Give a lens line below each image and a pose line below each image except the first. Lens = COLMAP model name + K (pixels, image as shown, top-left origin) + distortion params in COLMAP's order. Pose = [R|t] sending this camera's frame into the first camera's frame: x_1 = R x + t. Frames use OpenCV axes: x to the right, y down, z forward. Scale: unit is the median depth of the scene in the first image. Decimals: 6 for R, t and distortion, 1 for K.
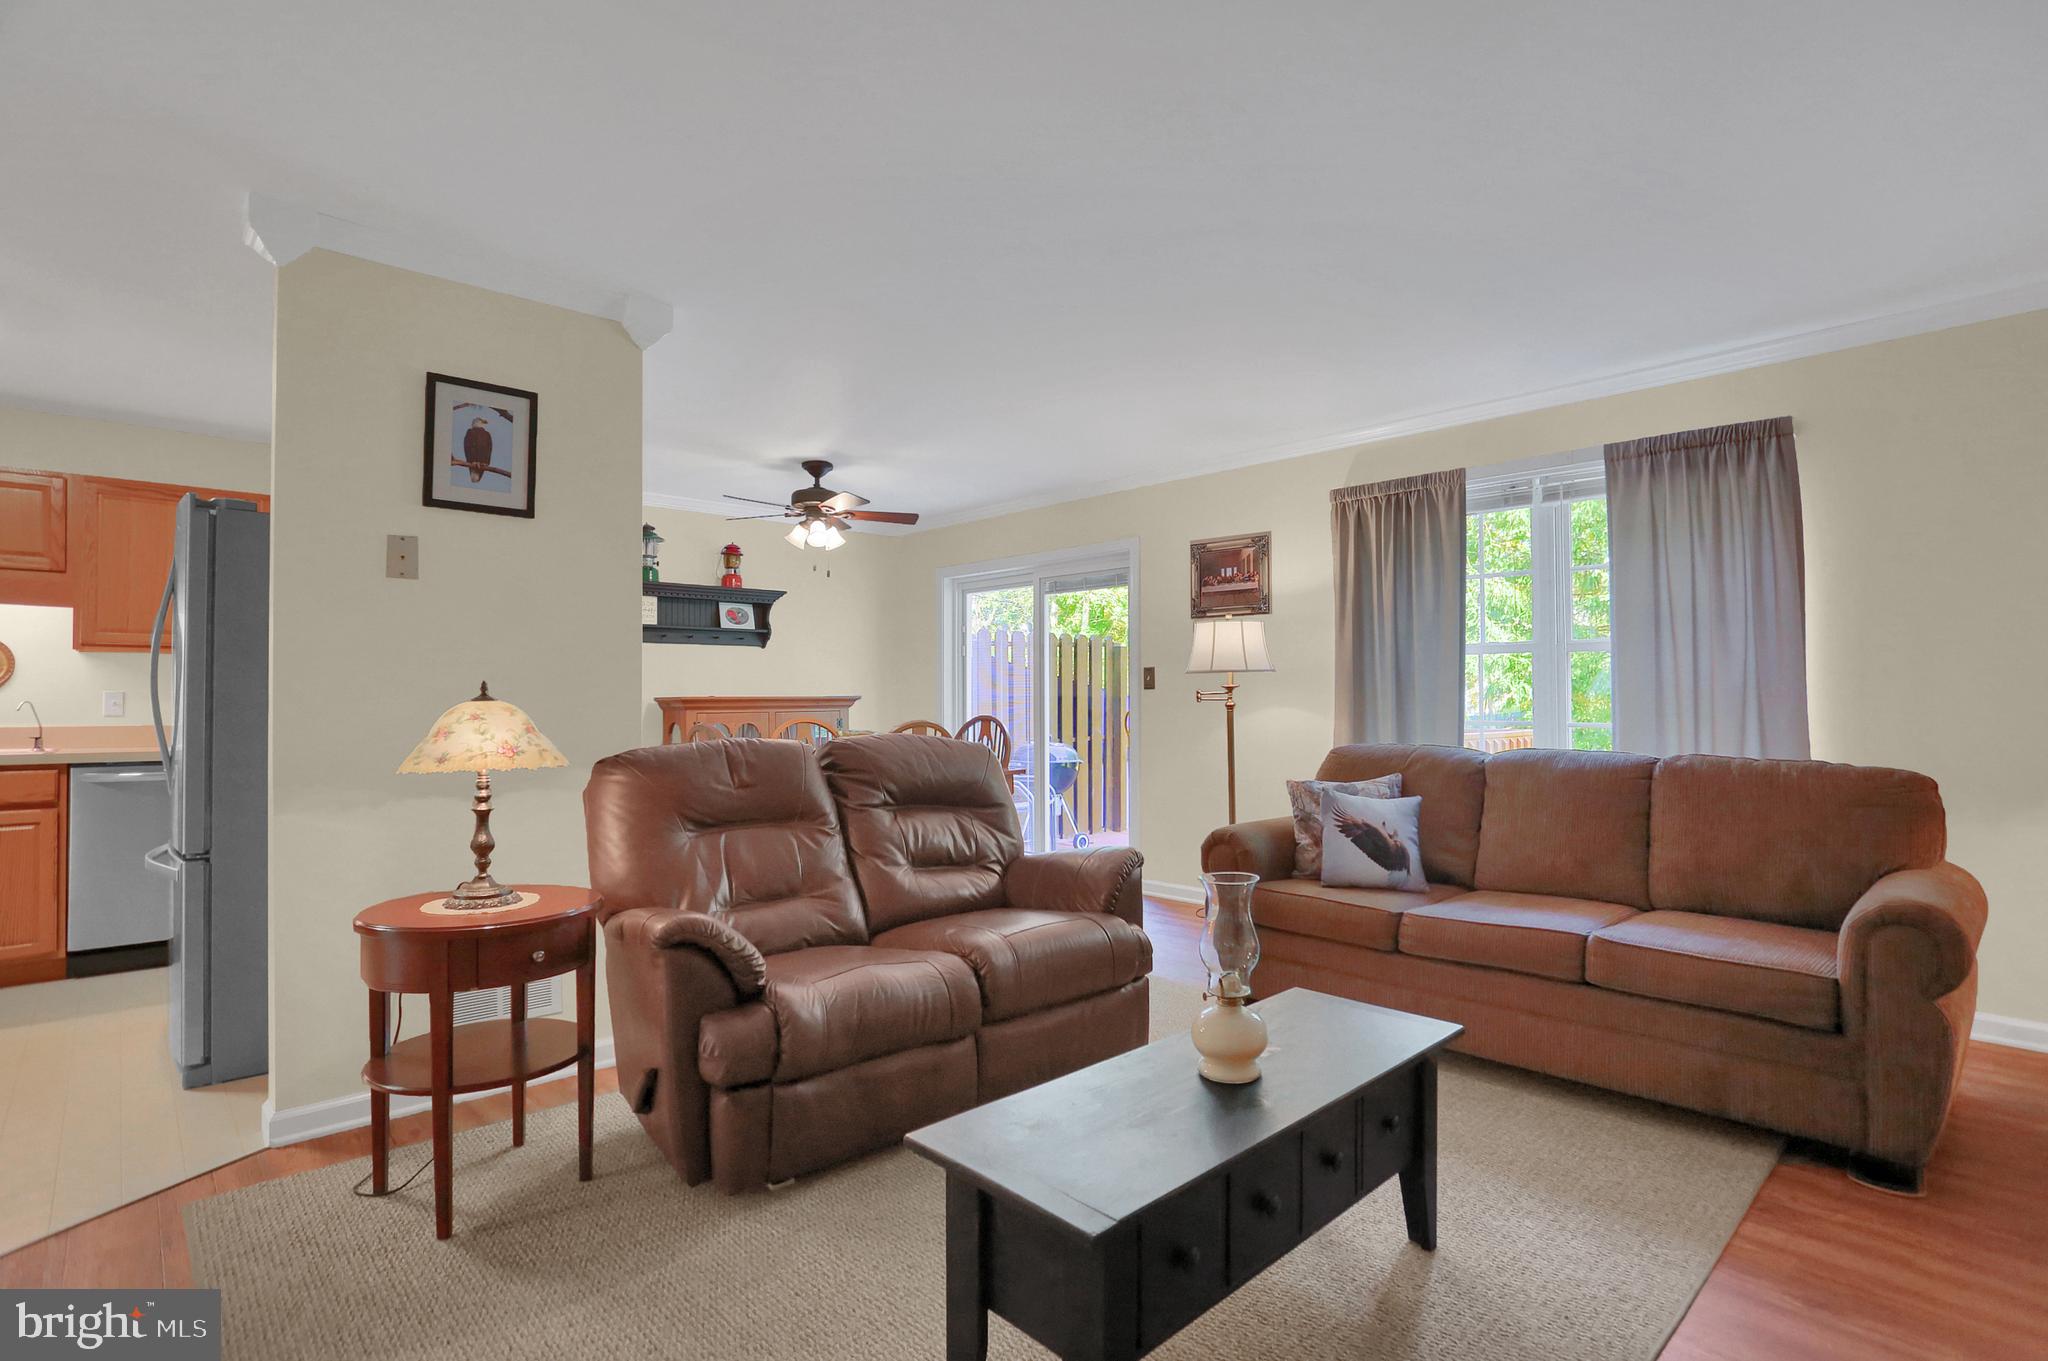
lens RADIAL K [[992.1, 0, 1048.5], [0, 992.1, 682.0], [0, 0, 1]] dist [-0.067160, 0.028968]
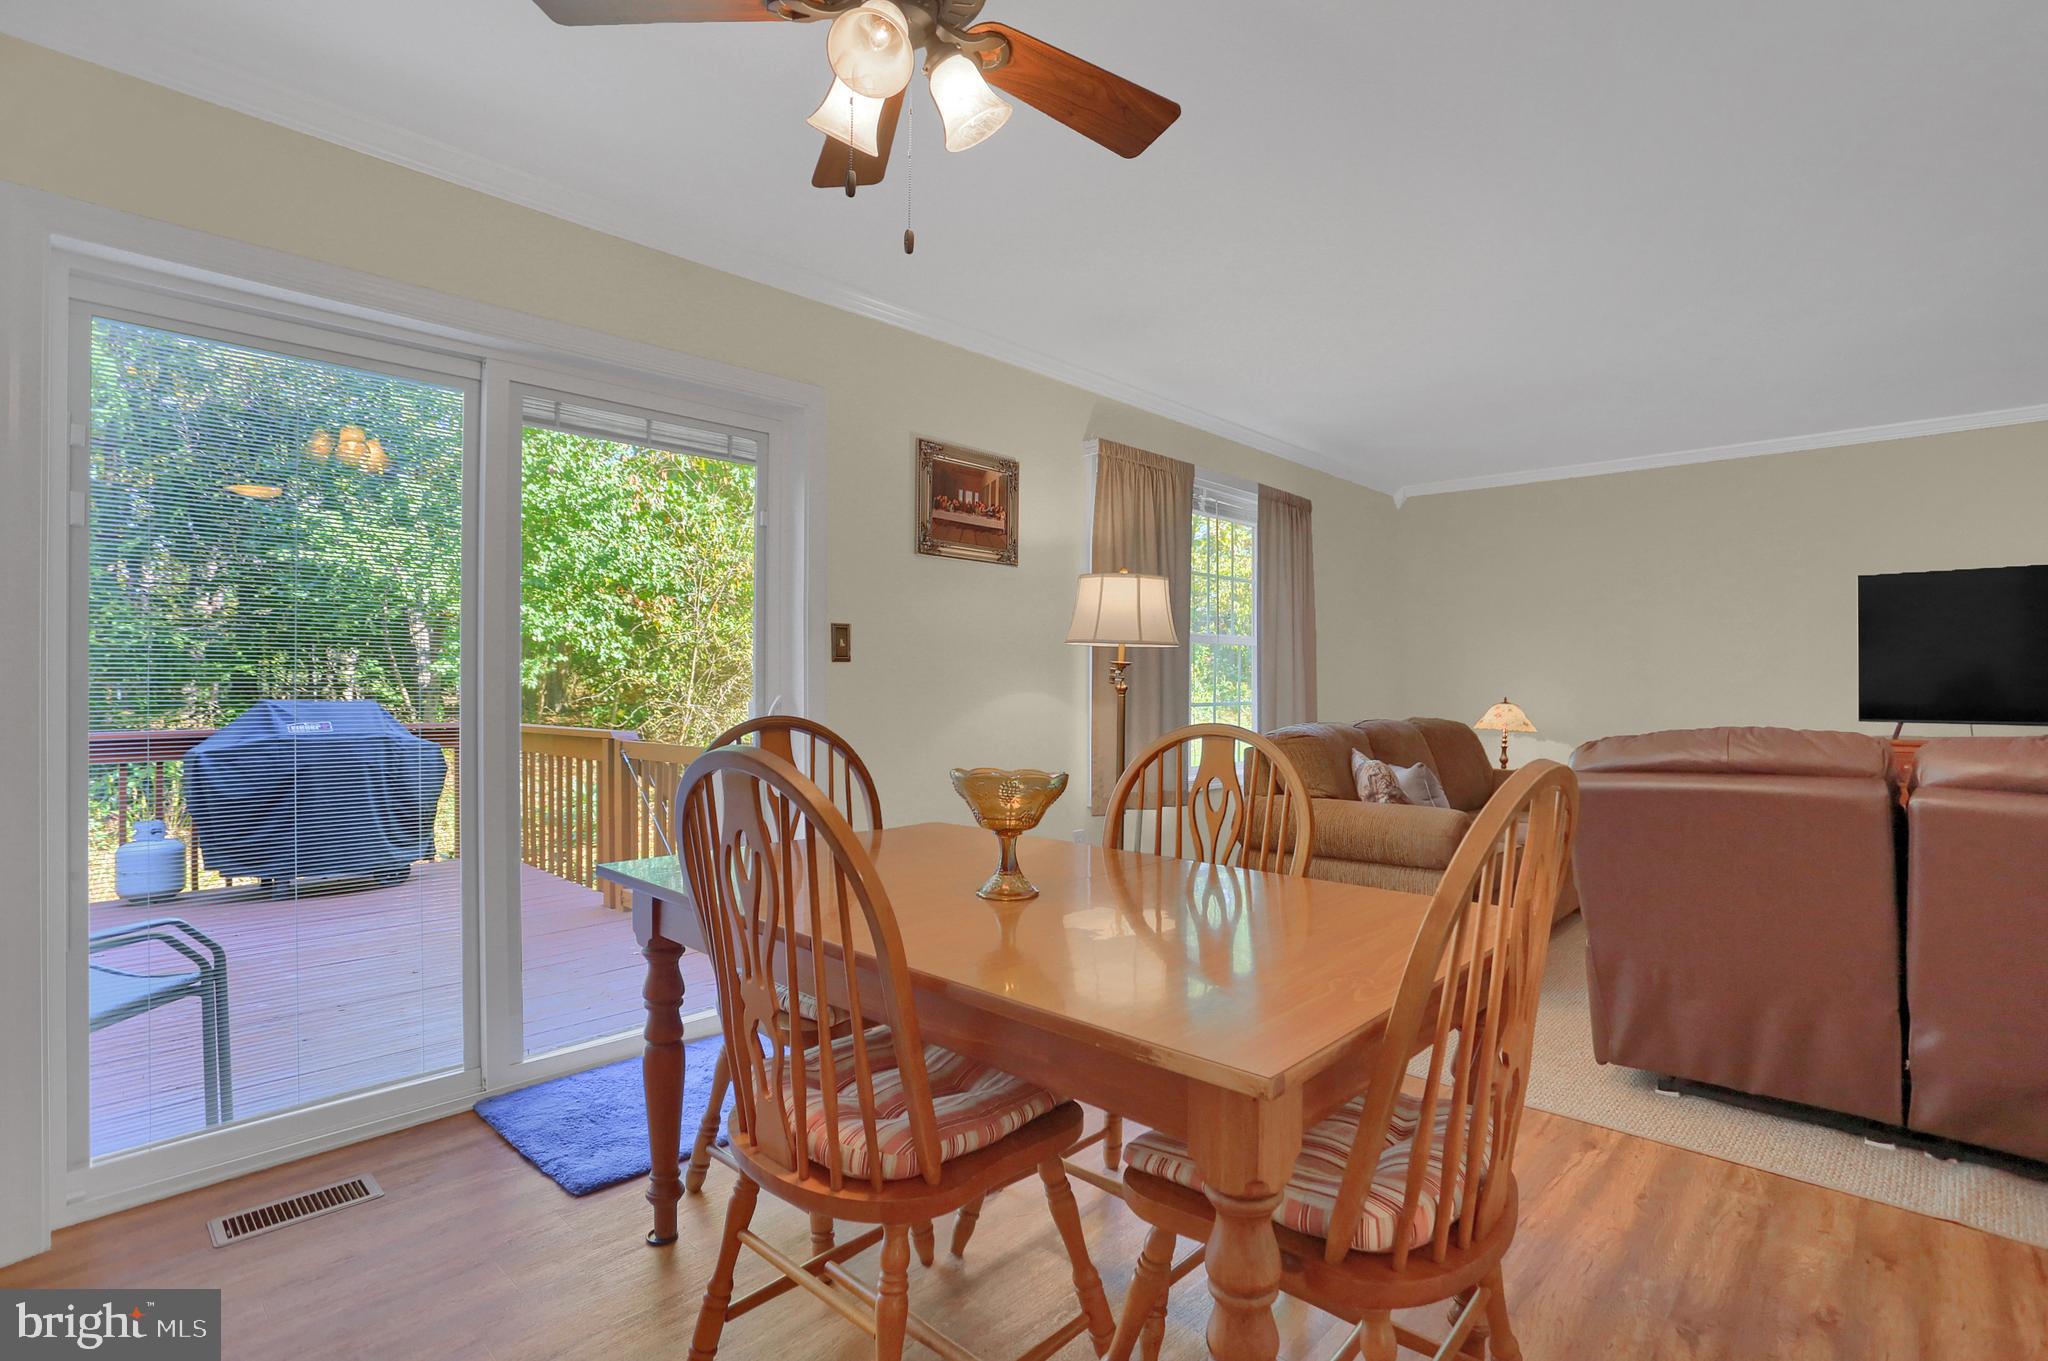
lens RADIAL K [[992.1, 0, 1048.5], [0, 992.1, 682.0], [0, 0, 1]] dist [-0.067160, 0.028968]
pose [[-0.062459, 0.005924, 0.998030, -0.790367], [-0.017271, 0.999826, -0.007015, 0.034850], [-0.997898, -0.017675, -0.062345, 1.515072]]
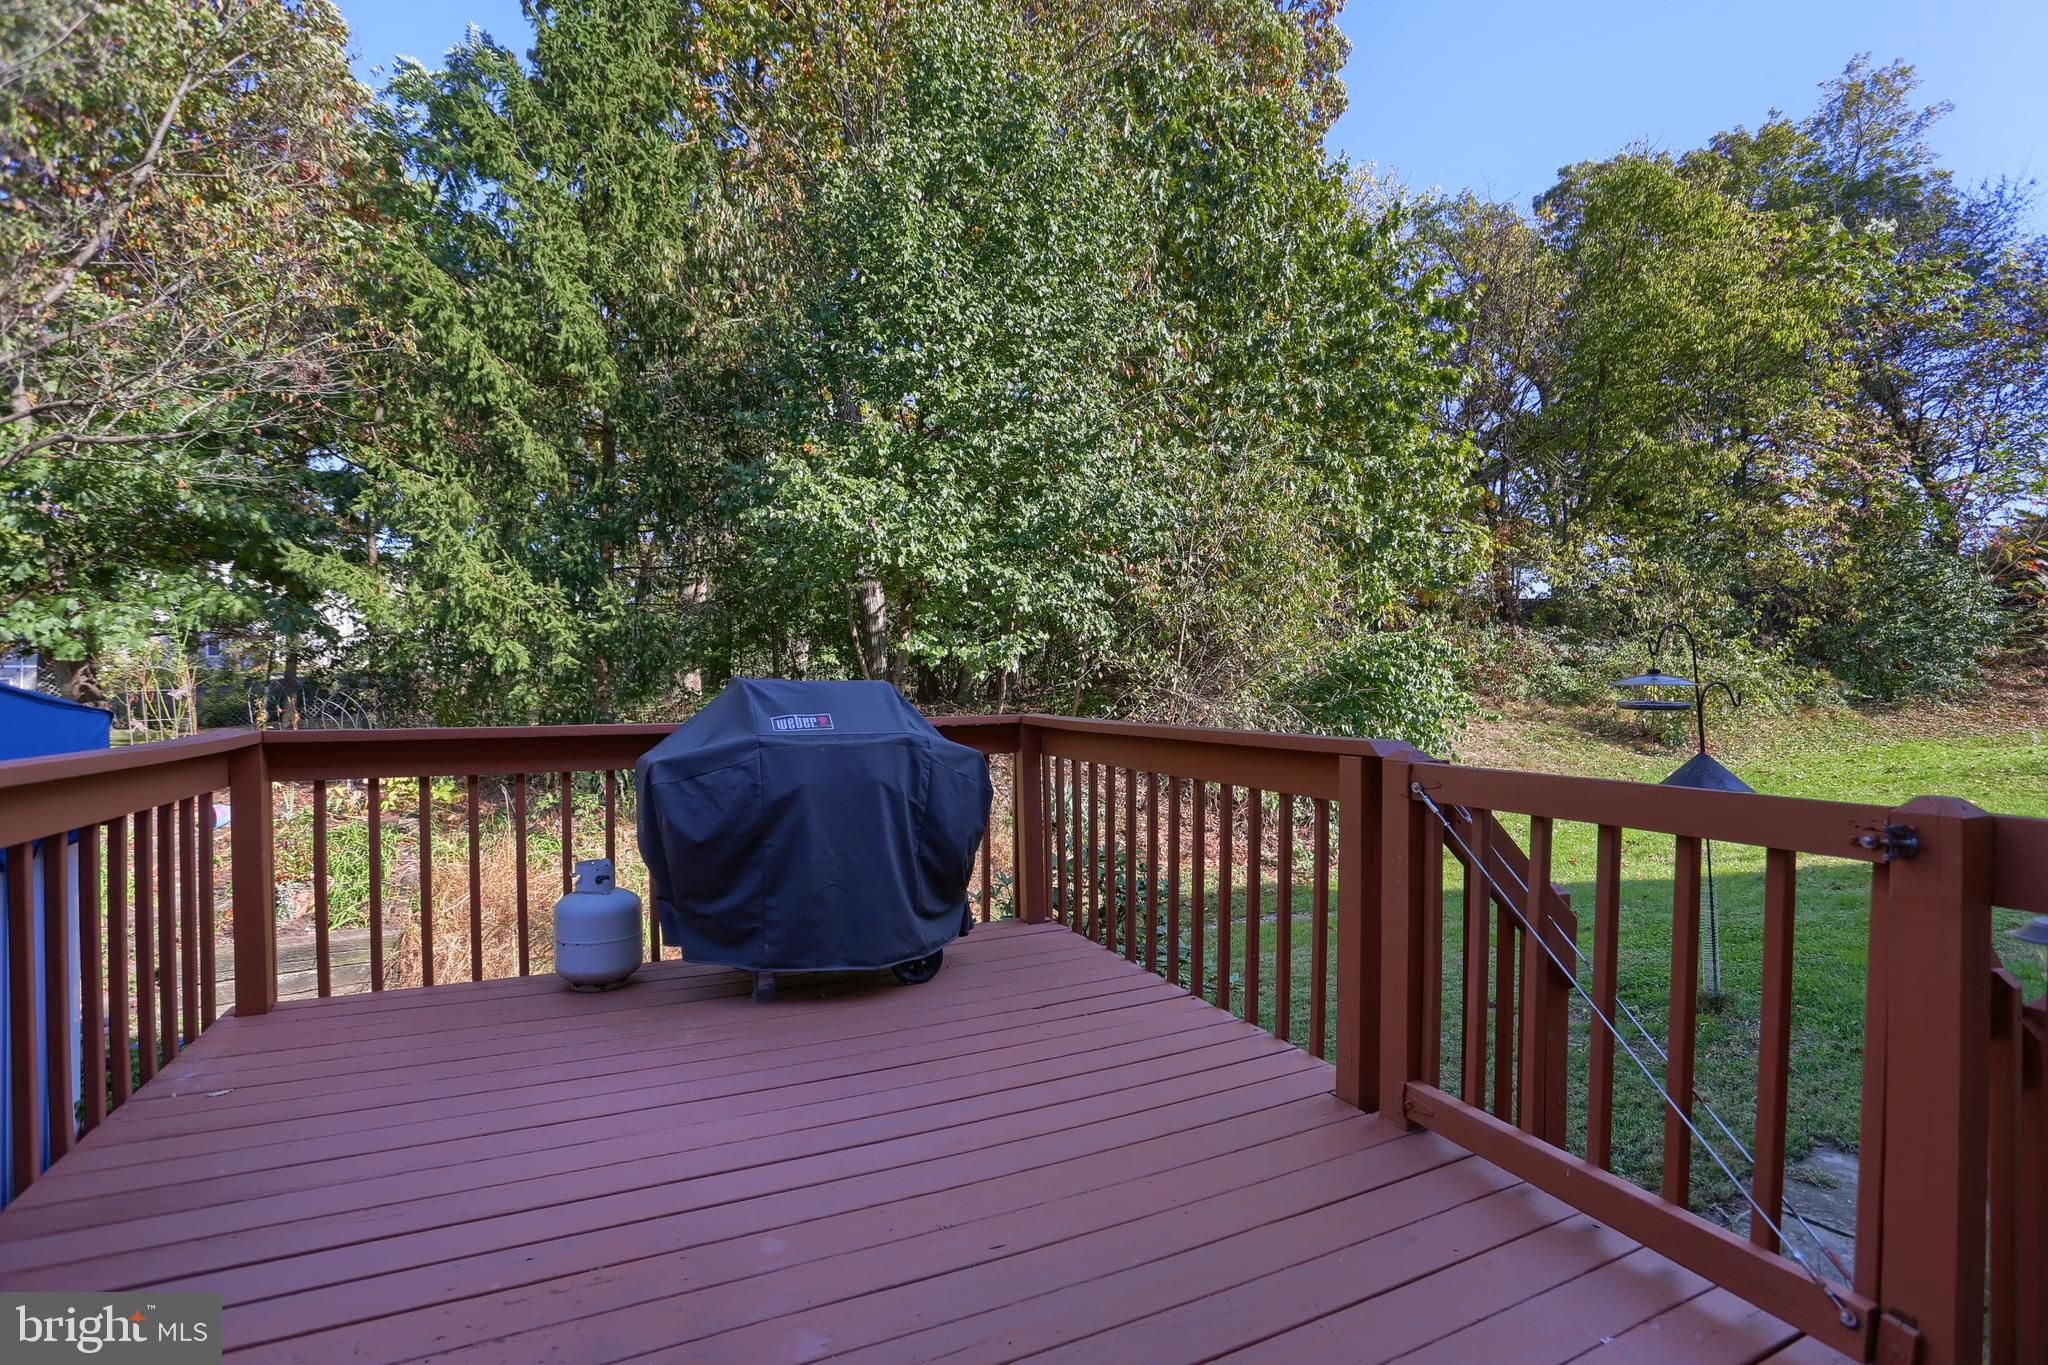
lens RADIAL K [[992.1, 0, 1048.5], [0, 992.1, 684.0], [0, 0, 1]] dist [-0.067160, 0.028968]
pose [[0.308530, -0.004884, 0.951202, 0.022314], [-0.007400, 0.999944, 0.007535, 0.072430], [-0.951186, -0.009364, 0.308477, 2.099003]]
